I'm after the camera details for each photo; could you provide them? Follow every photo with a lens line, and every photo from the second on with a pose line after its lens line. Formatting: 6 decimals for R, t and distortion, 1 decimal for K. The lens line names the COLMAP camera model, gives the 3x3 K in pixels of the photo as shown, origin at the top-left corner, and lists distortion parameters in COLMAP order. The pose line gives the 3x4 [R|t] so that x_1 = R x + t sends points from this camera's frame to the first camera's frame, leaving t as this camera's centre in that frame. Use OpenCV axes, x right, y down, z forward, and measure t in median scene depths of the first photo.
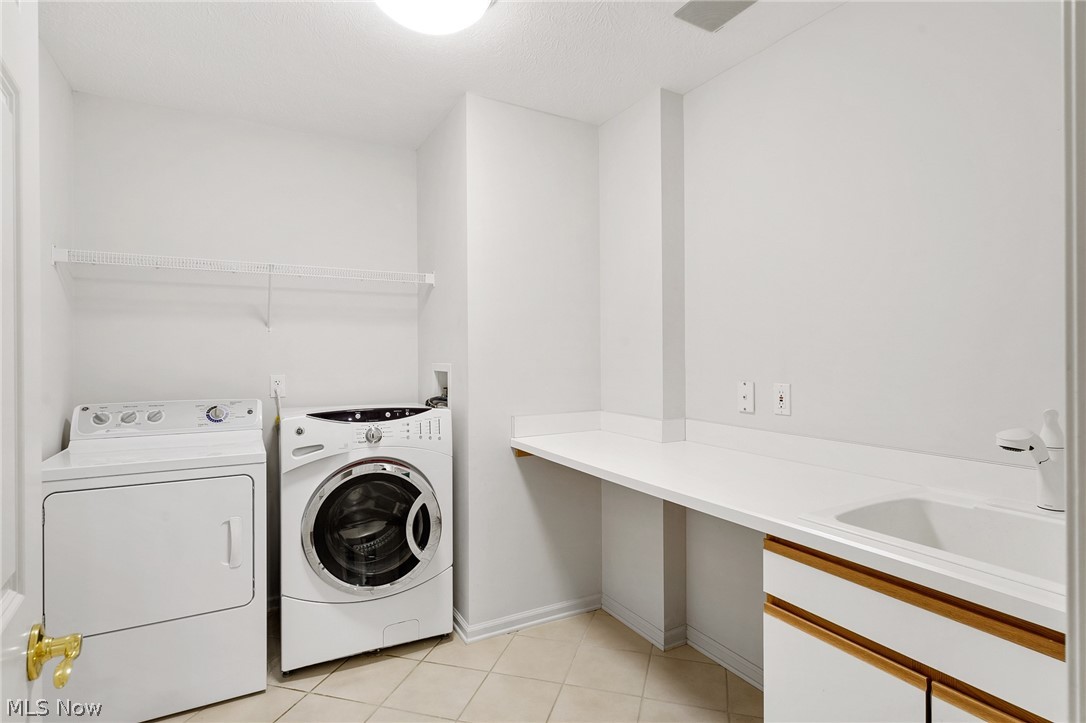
lens RADIAL K [[540.3, 0, 543.0], [0, 540.3, 361.5], [0, 0, 1]] dist [0.000809, 0.000082]
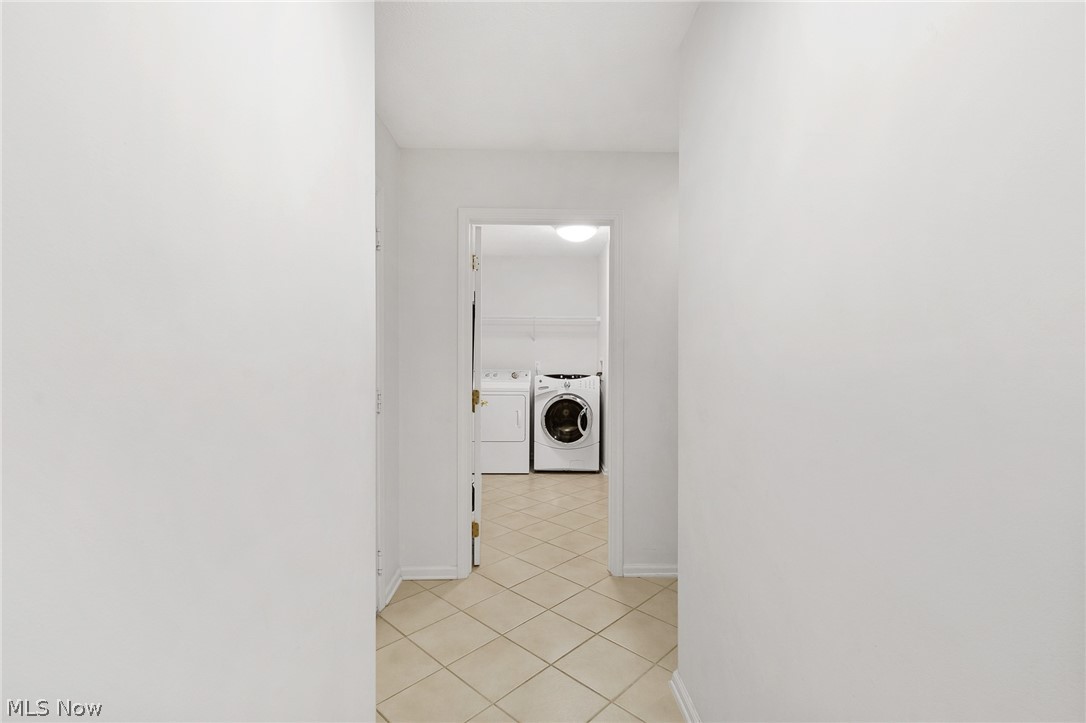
lens RADIAL K [[500.1, 0, 543.0], [0, 500.1, 361.5], [0, 0, 1]] dist [0.000012, -0.000003]
pose [[0.877191, 0.015003, -0.479907, 0.713086], [-0.012117, 0.999885, 0.009109, 0.007891], [0.479988, -0.002175, 0.877272, -1.117211]]
